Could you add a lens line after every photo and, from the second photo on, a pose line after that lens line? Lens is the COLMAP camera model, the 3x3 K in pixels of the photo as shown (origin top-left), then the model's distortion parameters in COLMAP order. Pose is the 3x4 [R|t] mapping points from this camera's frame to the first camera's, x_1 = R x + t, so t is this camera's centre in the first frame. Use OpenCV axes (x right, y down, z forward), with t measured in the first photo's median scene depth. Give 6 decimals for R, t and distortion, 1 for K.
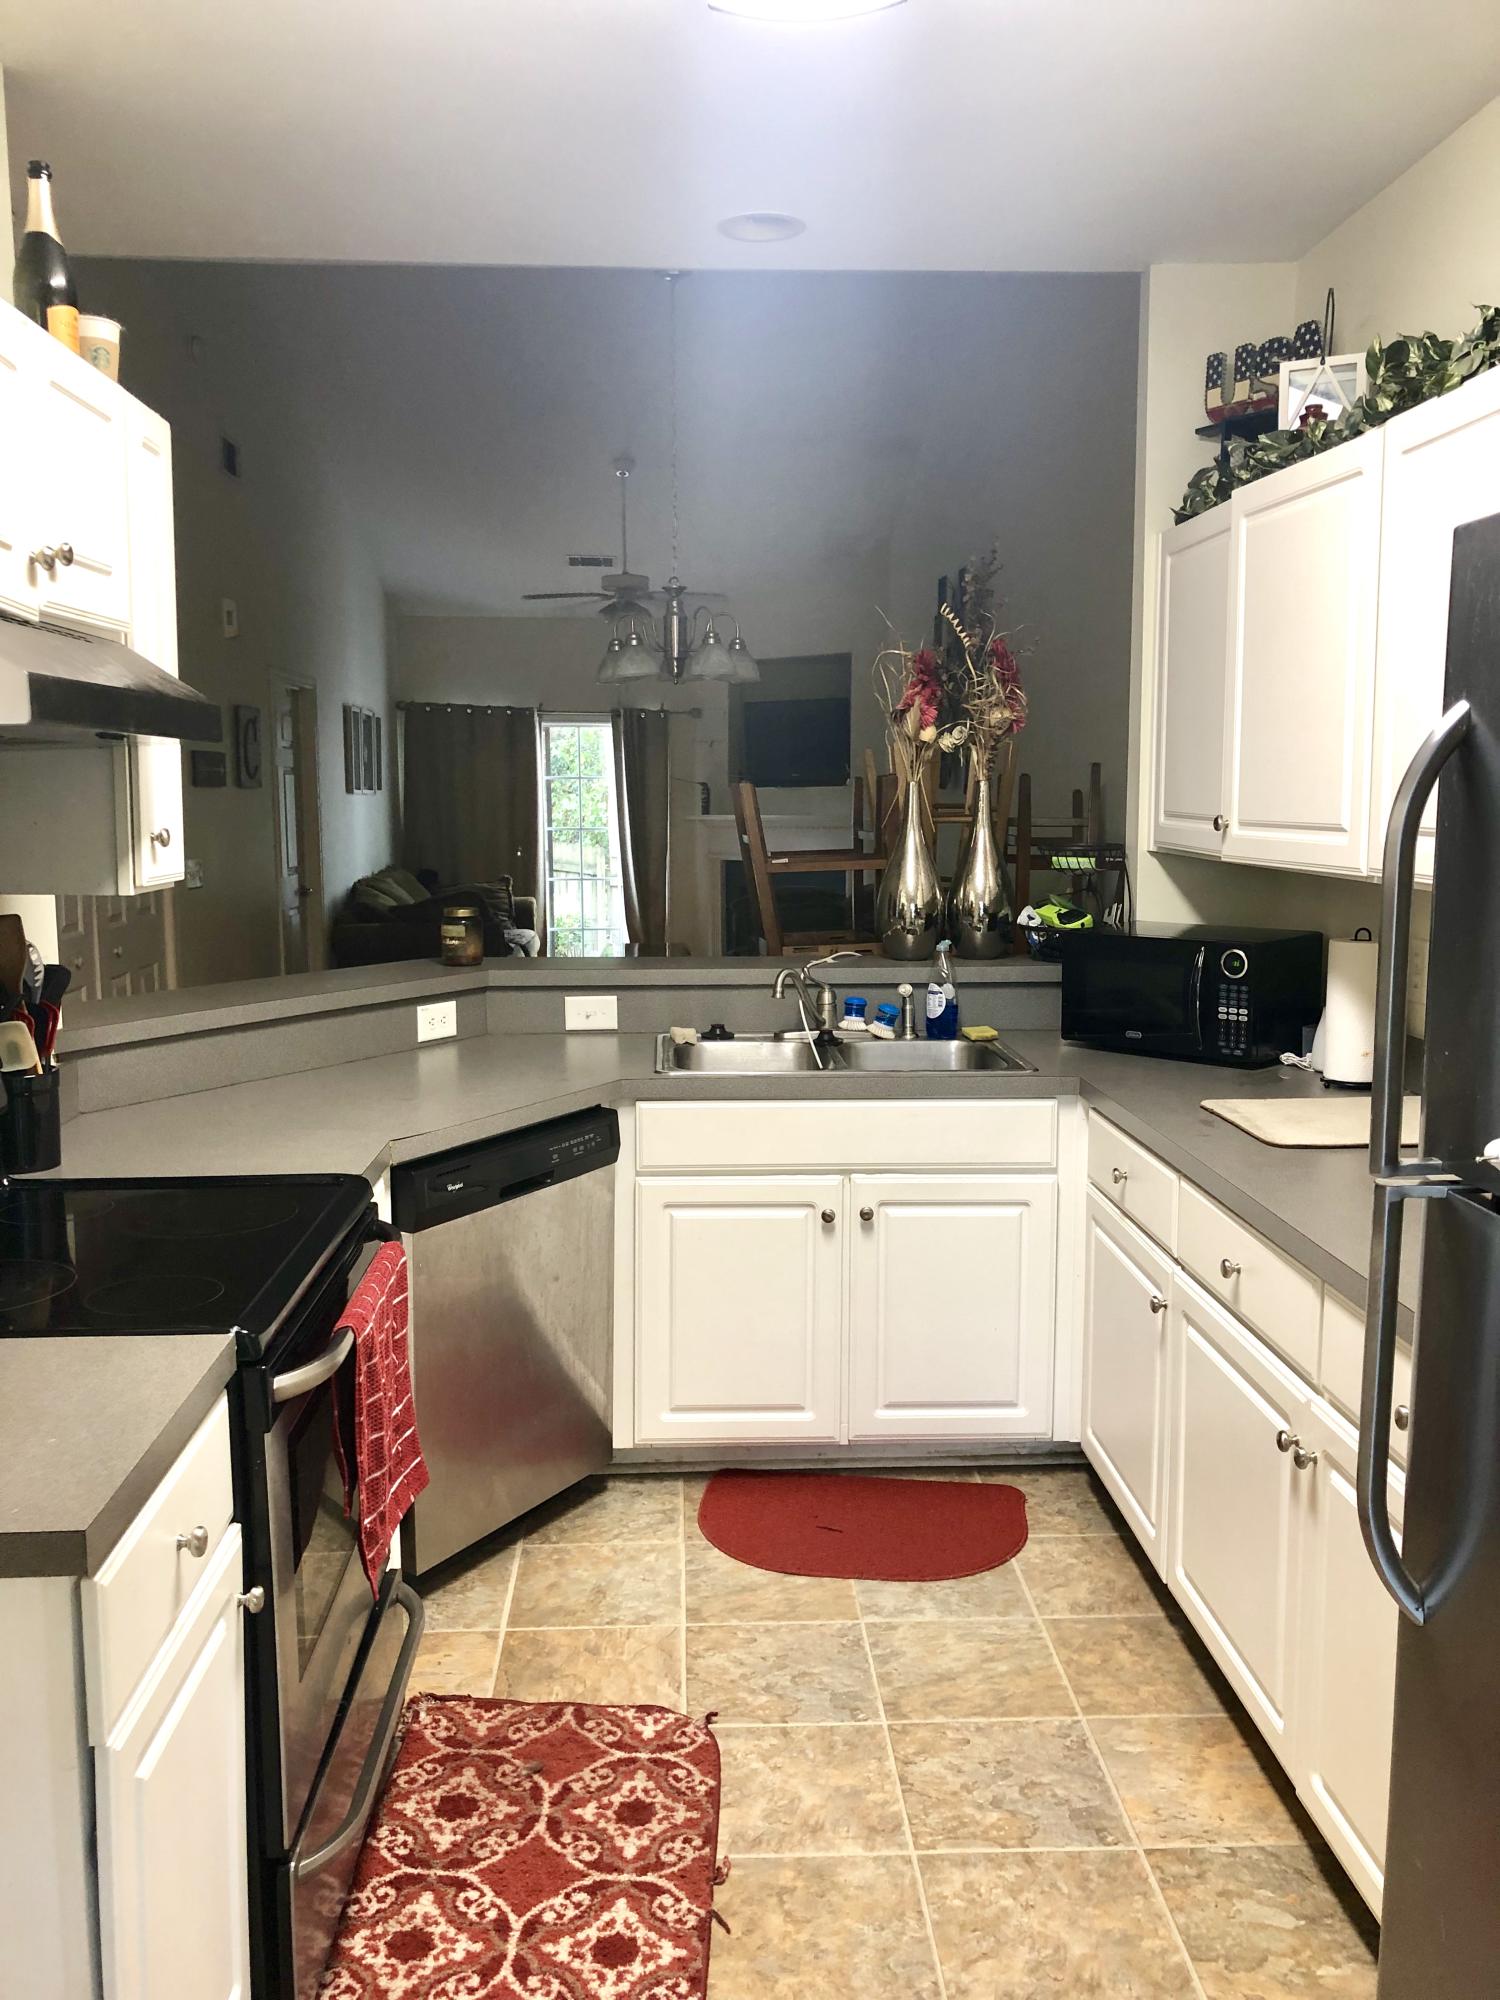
lens RADIAL K [[1628.4, 0, 742.8], [0, 1628.4, 1002.6], [0, 0, 1]] dist [0.037493, -0.041198]
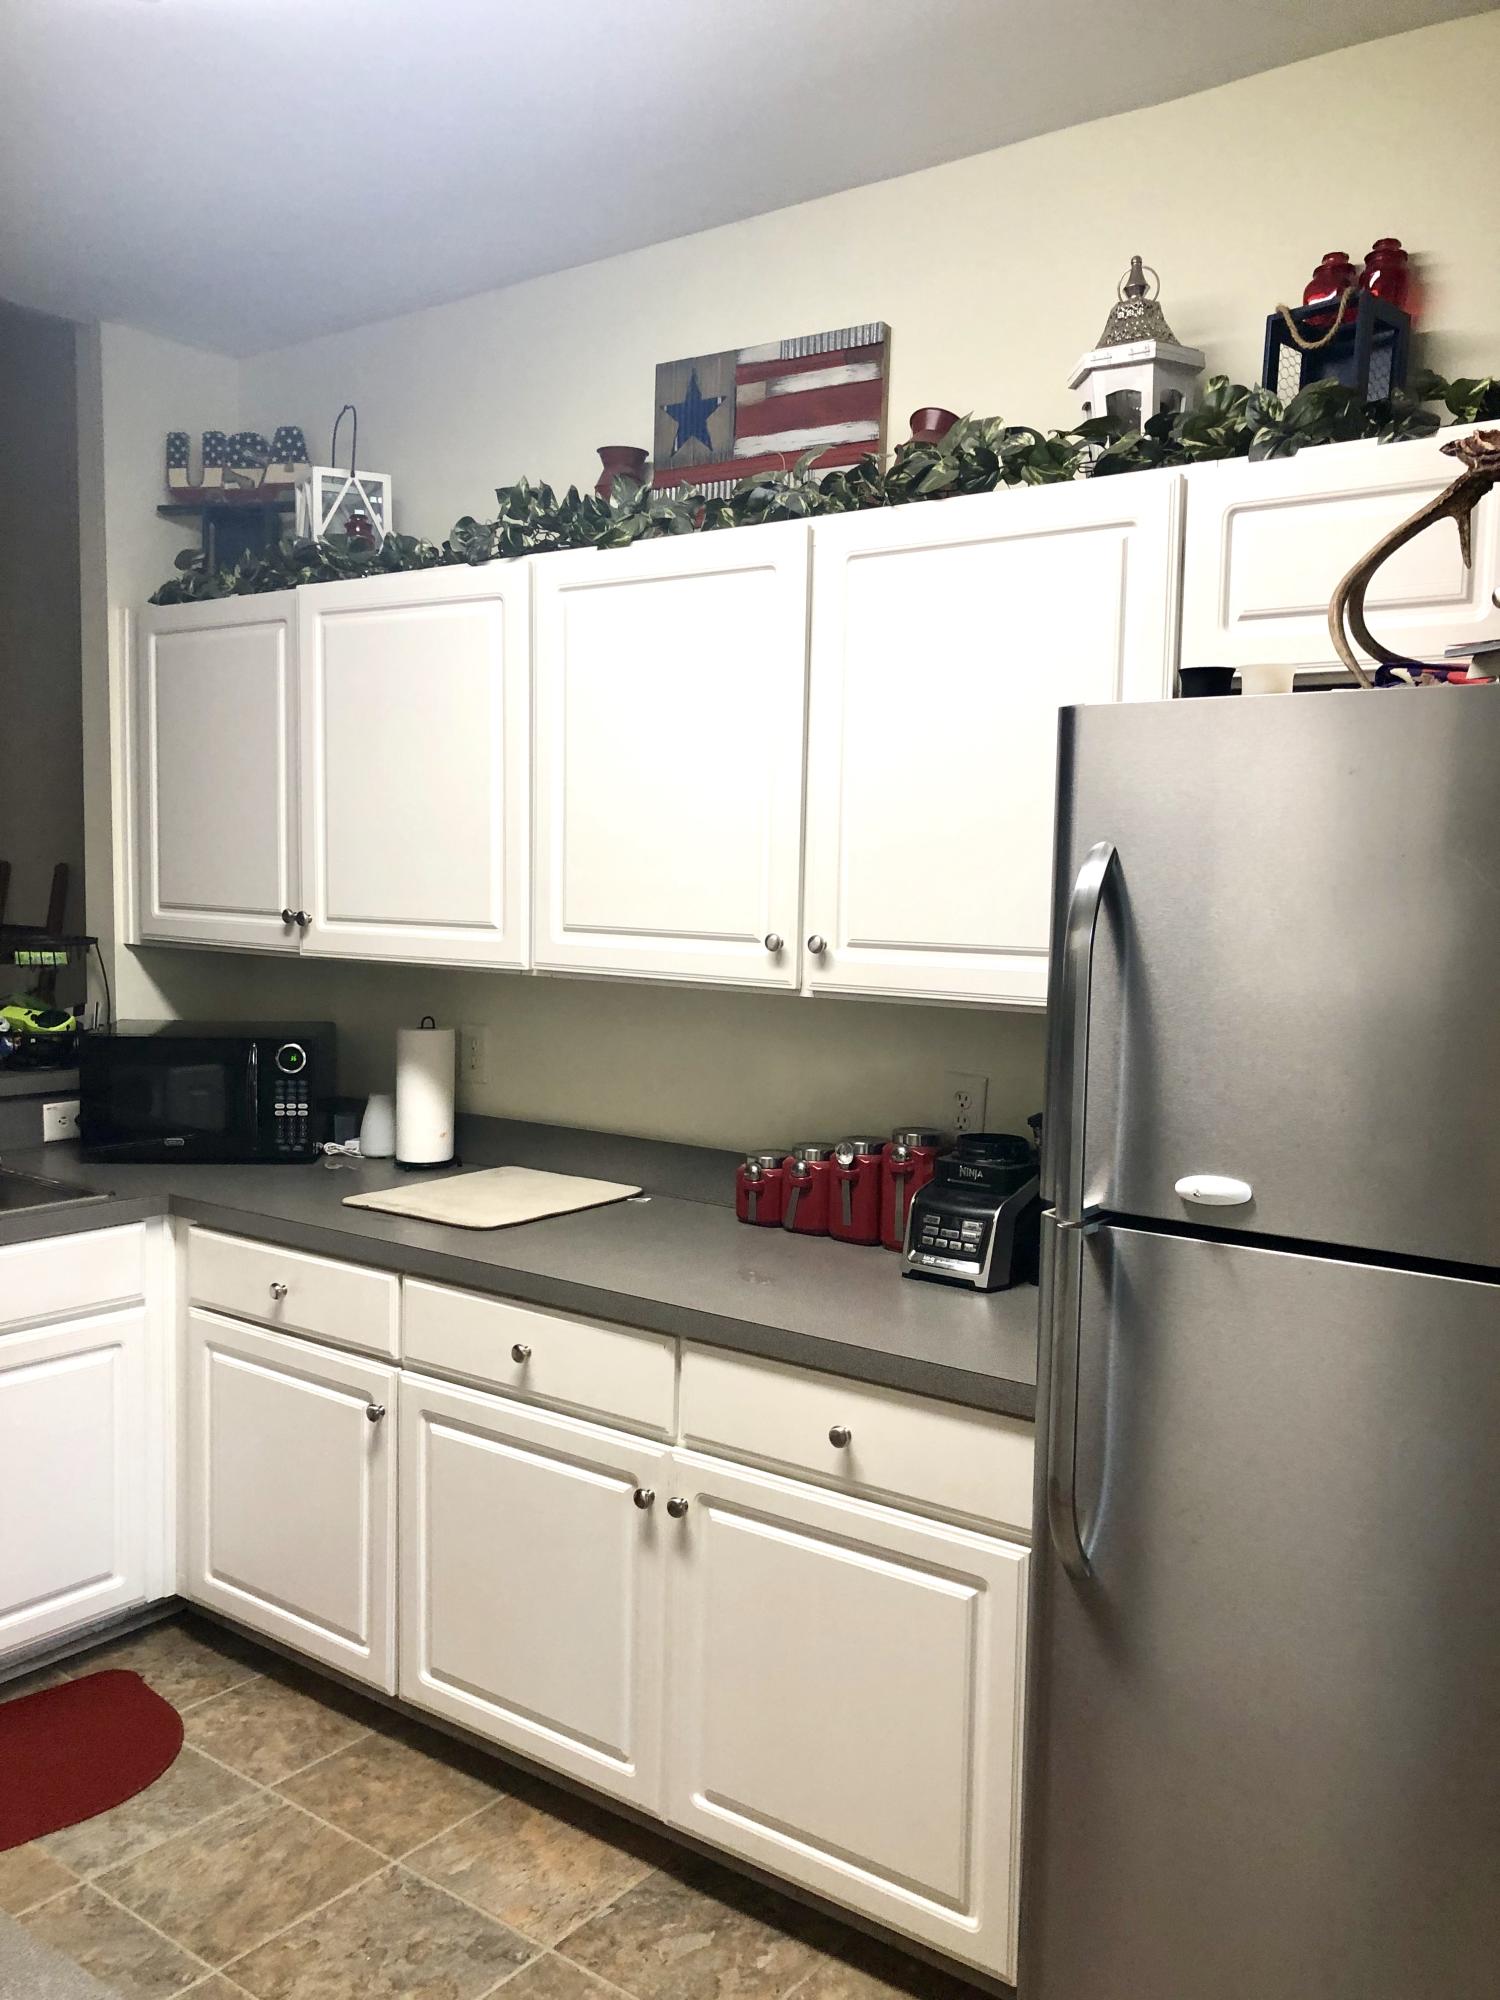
lens RADIAL K [[1628.4, 0, 733.8], [0, 1628.4, 1015.9], [0, 0, 1]] dist [0.037493, -0.041198]
pose [[0.639922, -0.052062, 0.766675, -0.279720], [0.080259, 0.996774, 0.000697, -0.028173], [-0.764237, 0.061086, 0.642036, 0.157636]]
